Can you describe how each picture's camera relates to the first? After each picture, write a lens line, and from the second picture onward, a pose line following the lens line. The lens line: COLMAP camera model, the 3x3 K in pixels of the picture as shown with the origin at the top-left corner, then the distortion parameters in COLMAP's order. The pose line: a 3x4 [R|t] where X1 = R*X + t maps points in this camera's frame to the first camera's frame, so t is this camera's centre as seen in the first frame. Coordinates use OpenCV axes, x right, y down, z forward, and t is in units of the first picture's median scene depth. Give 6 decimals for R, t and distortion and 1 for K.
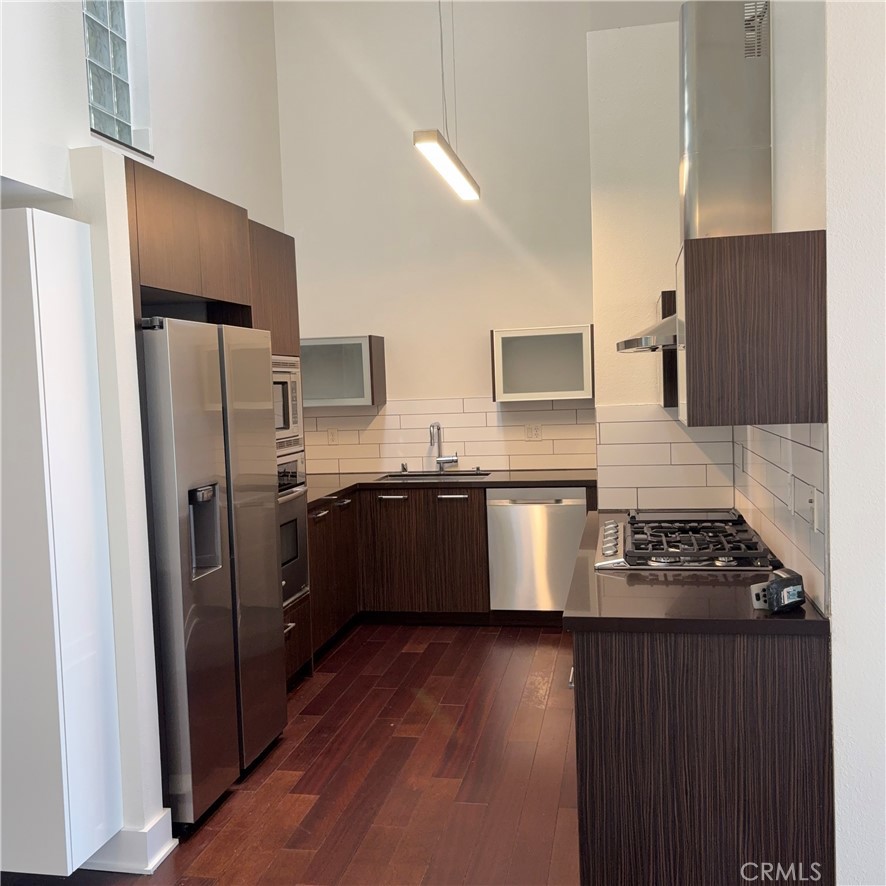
lens RADIAL K [[892.0, 0, 442.4], [0, 892.0, 444.4], [0, 0, 1]] dist [0.028893, 0.000000]
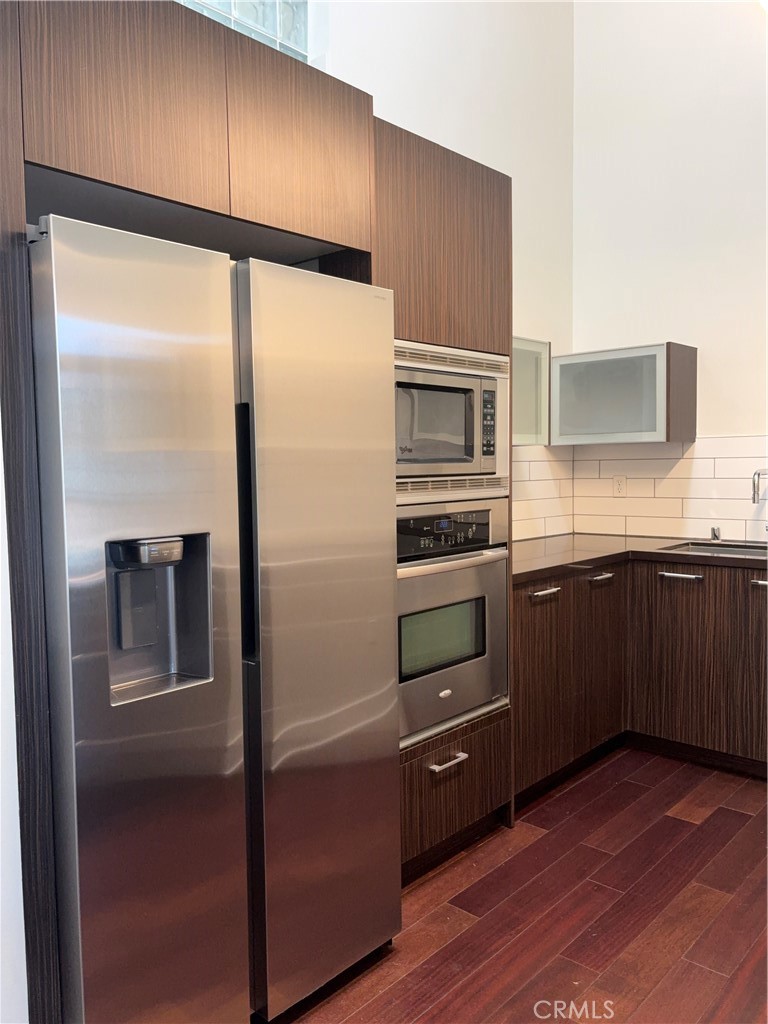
lens RADIAL K [[789.1, 0, 385.9], [0, 789.1, 508.9], [0, 0, 1]] dist [0.007417, -0.002321]
pose [[0.855277, 0.056014, -0.515135, 0.068097], [-0.051516, 0.998407, 0.023031, 0.007160], [0.515605, 0.006840, 0.856799, 0.422467]]
